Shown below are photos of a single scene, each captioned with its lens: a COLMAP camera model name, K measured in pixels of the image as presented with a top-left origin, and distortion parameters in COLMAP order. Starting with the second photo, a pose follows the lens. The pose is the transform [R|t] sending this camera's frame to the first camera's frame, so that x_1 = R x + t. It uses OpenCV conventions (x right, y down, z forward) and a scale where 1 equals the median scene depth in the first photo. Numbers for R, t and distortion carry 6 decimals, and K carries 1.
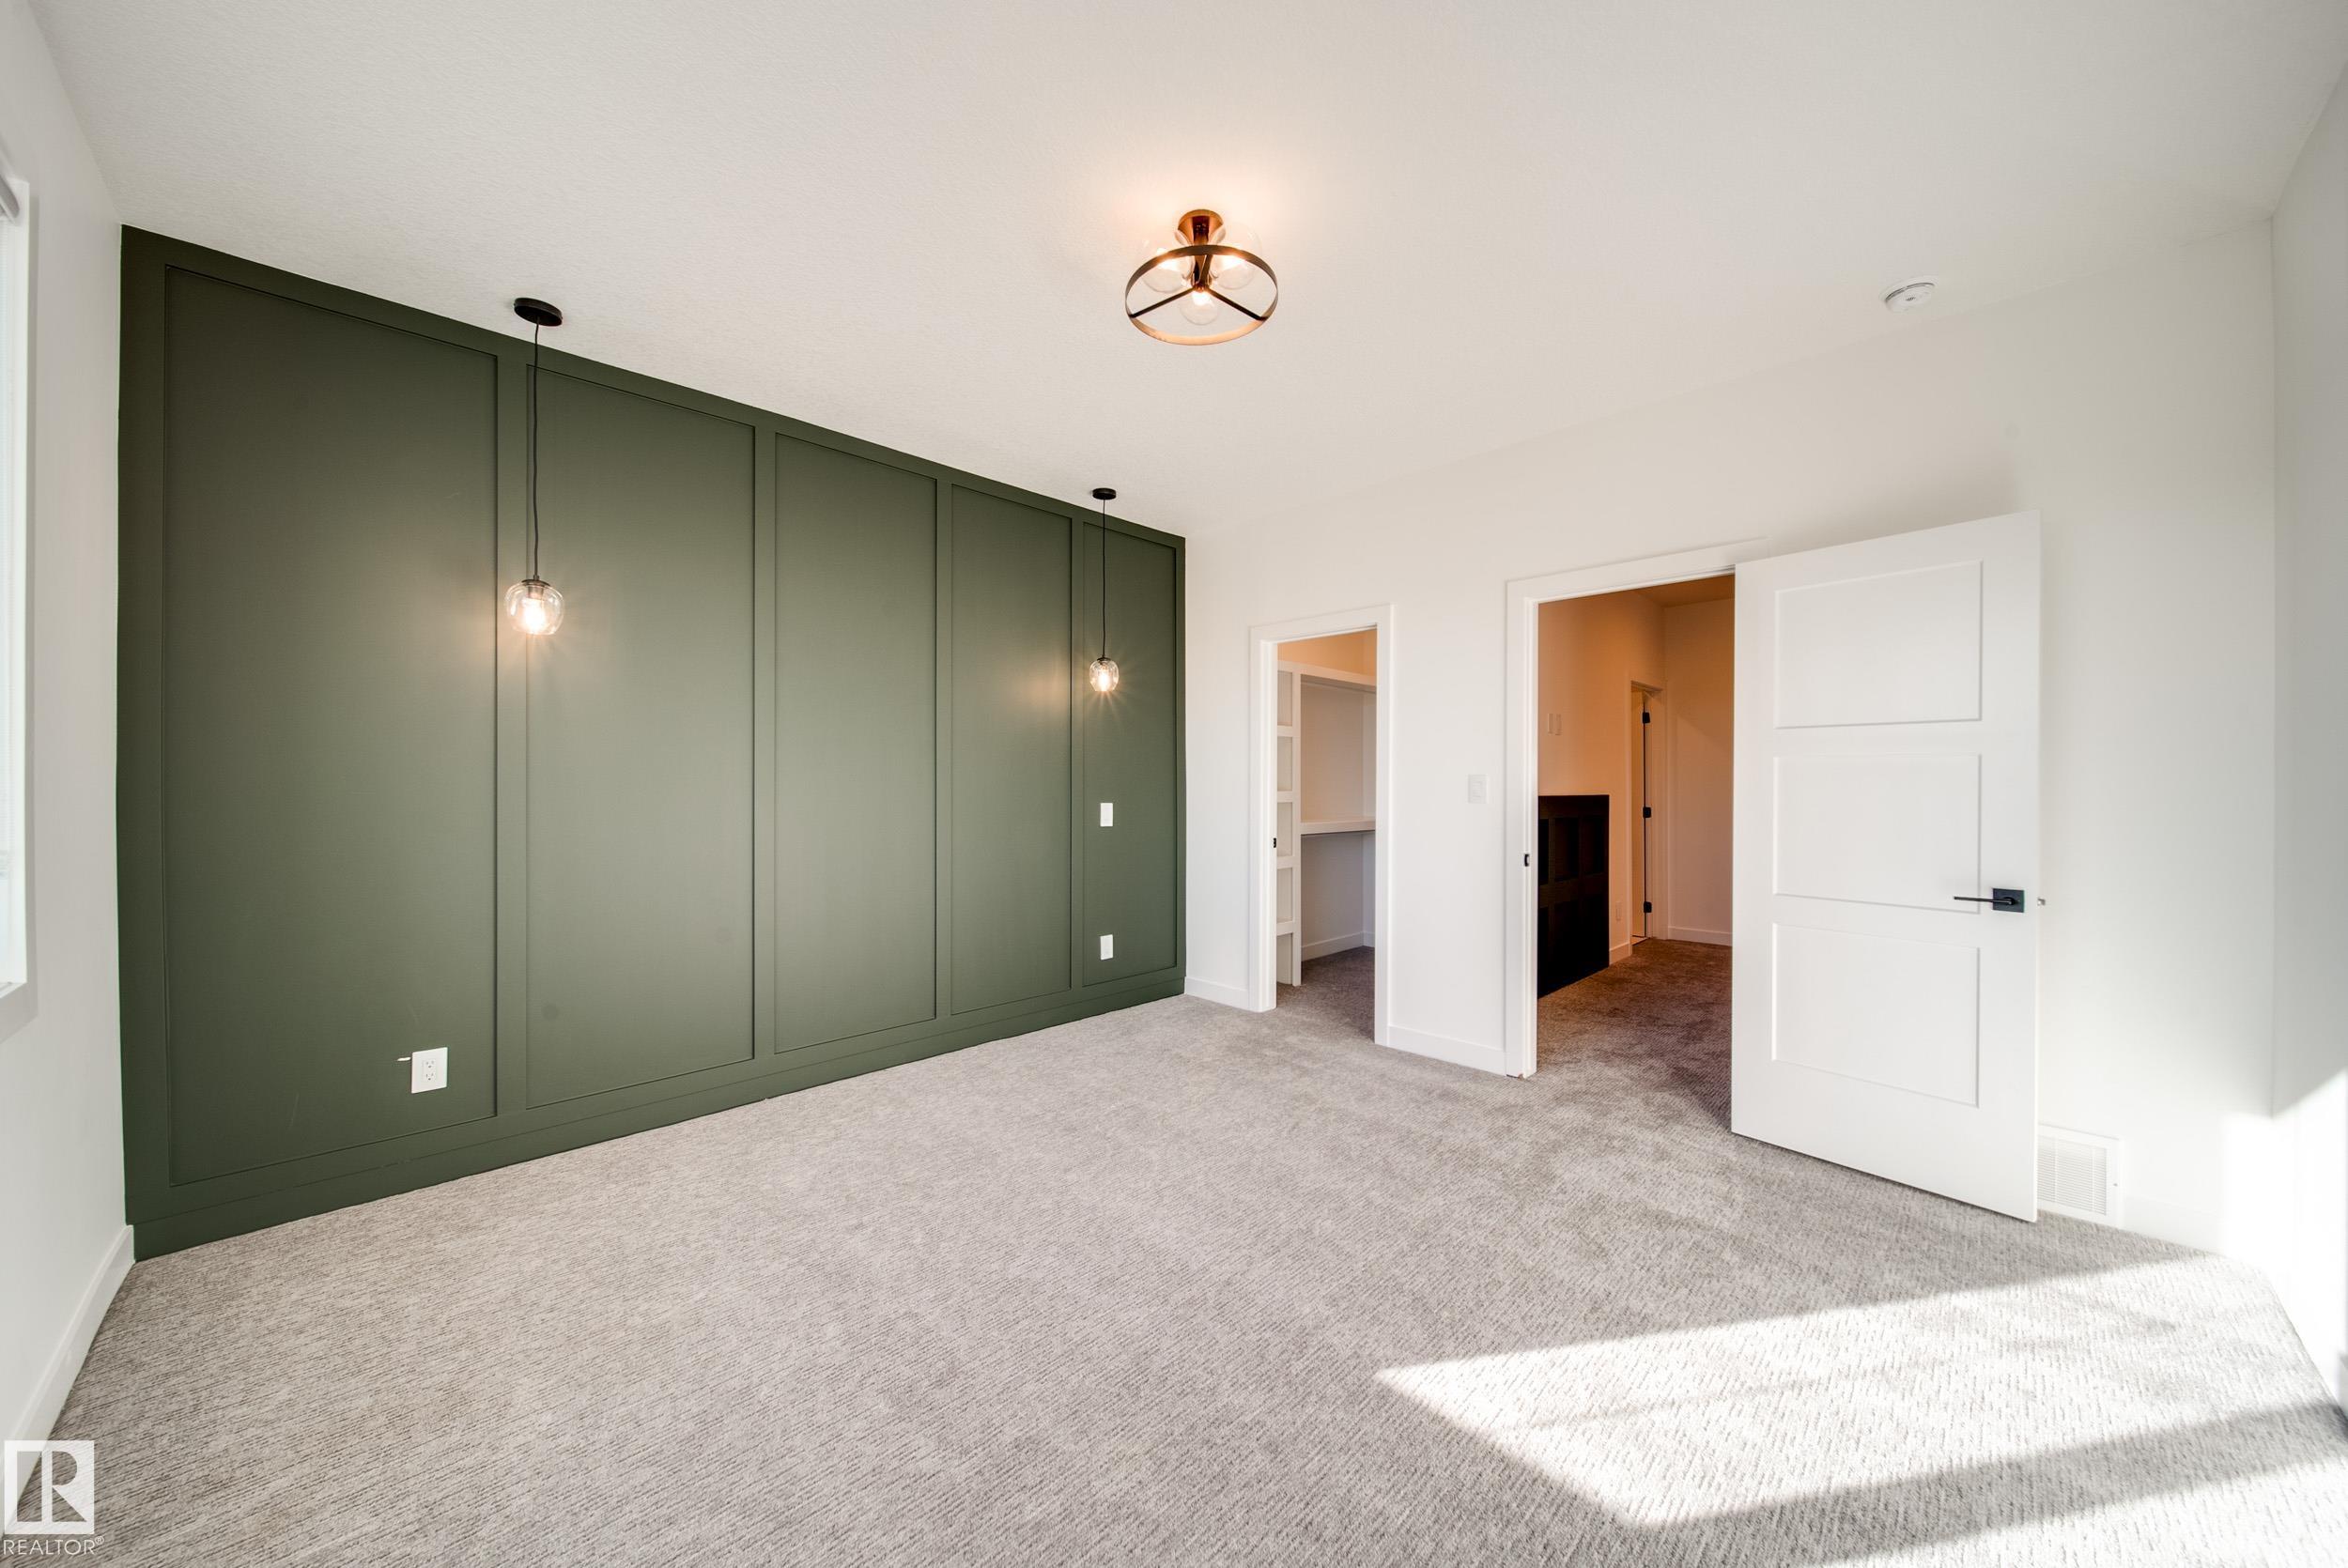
lens RADIAL K [[834.1, 0, 1176.5], [0, 834.1, 787.4], [0, 0, 1]] dist [-0.002212, -0.000253]
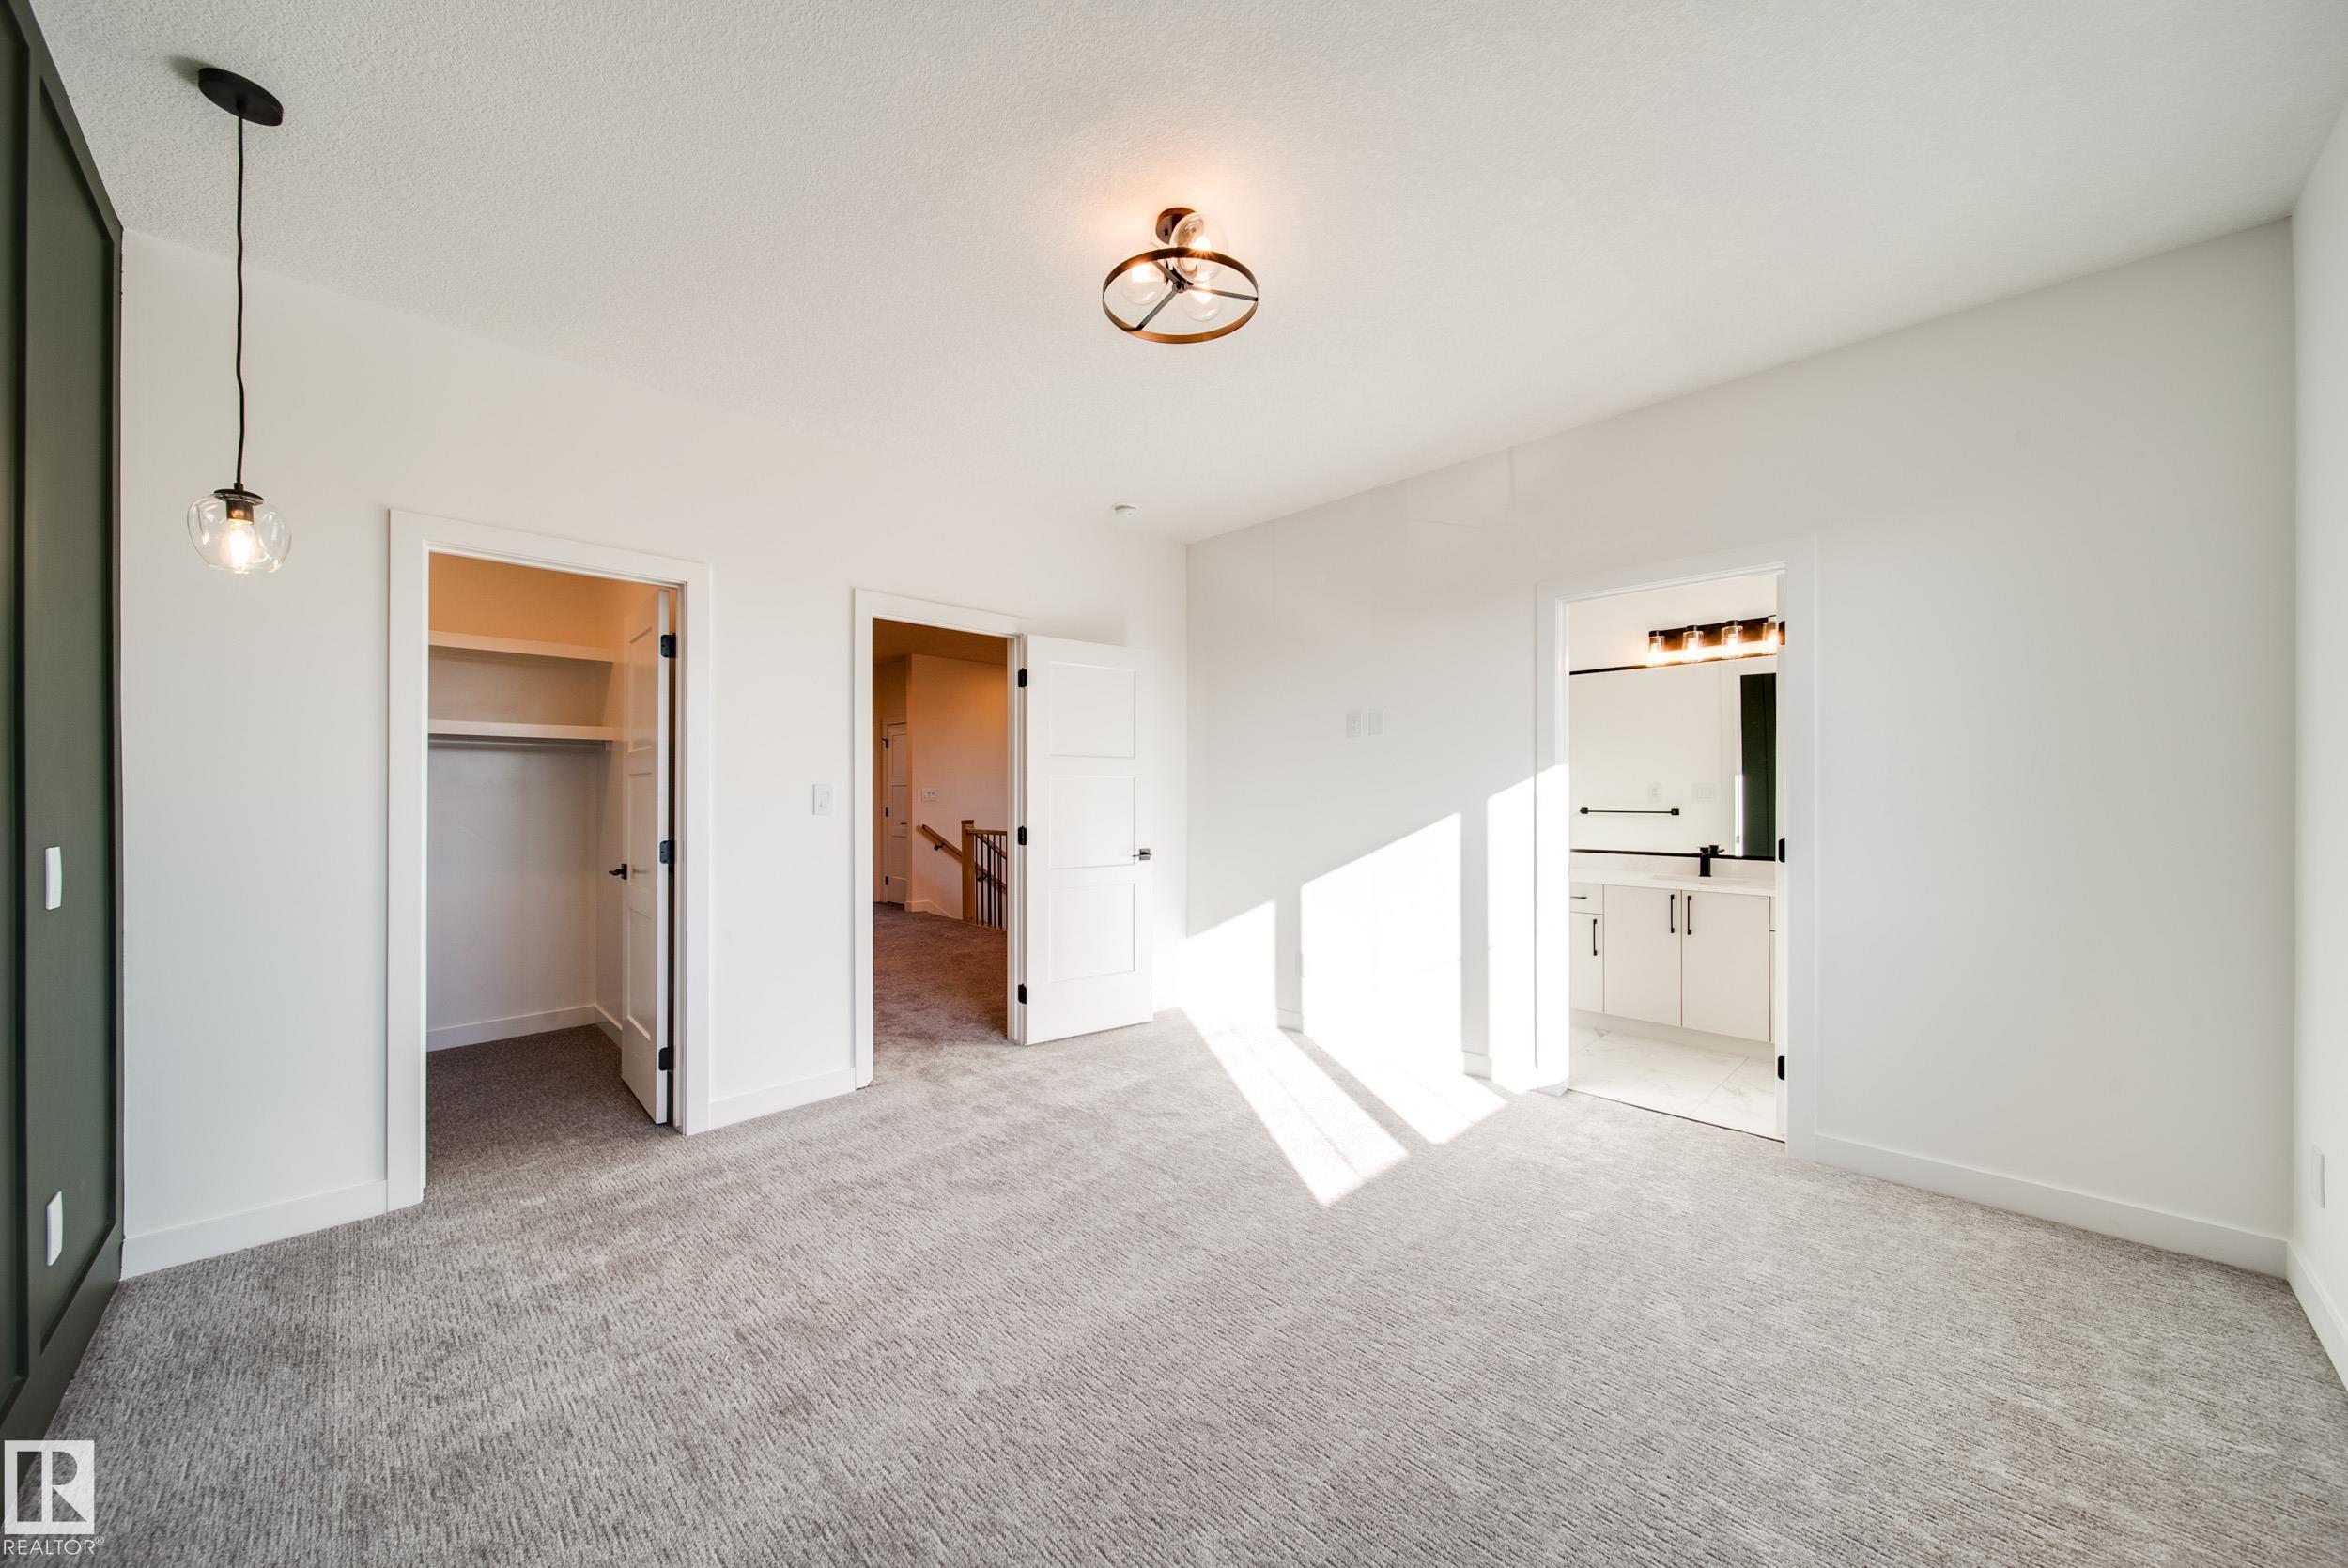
lens RADIAL K [[834.1, 0, 1176.5], [0, 834.1, 787.4], [0, 0, 1]] dist [-0.002212, -0.000253]
pose [[-0.005712, 0.002872, 0.999980, -0.737570], [0.007534, 0.999968, -0.002829, -0.008776], [-0.999955, 0.007517, -0.005734, 0.774026]]
